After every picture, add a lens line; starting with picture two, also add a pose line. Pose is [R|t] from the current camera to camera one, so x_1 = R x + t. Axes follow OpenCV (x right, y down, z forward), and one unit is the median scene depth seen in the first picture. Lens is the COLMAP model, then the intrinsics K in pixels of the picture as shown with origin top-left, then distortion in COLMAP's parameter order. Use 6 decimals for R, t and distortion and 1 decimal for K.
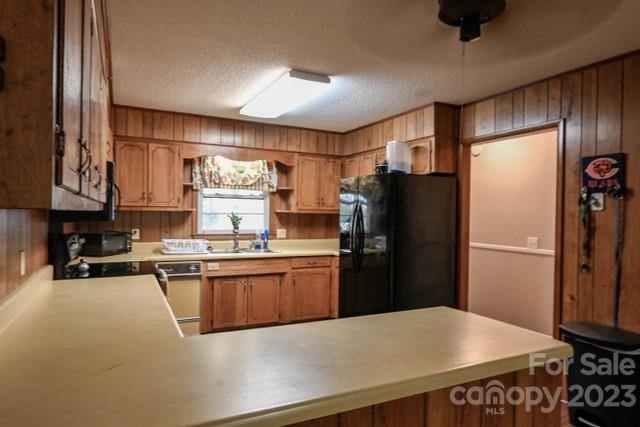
lens RADIAL K [[396.8, 0, 320.3], [0, 396.8, 215.7], [0, 0, 1]] dist [0.004575, -0.000858]
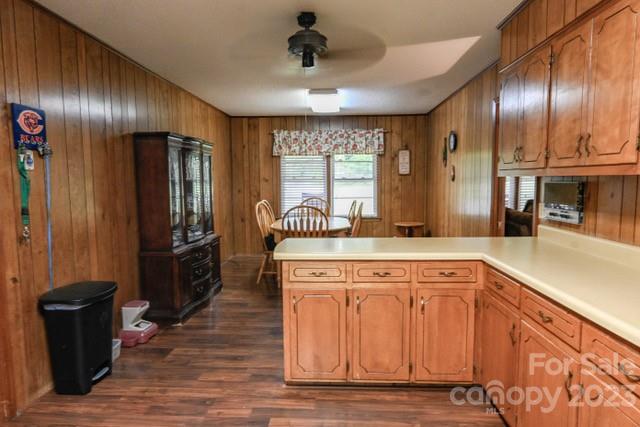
lens RADIAL K [[396.8, 0, 320.3], [0, 396.8, 215.7], [0, 0, 1]] dist [0.004575, -0.000858]
pose [[-0.872437, -0.050838, 0.486076, -0.333879], [0.000160, 0.994545, 0.104305, -0.004615], [-0.488727, 0.091078, -0.867670, 1.665687]]
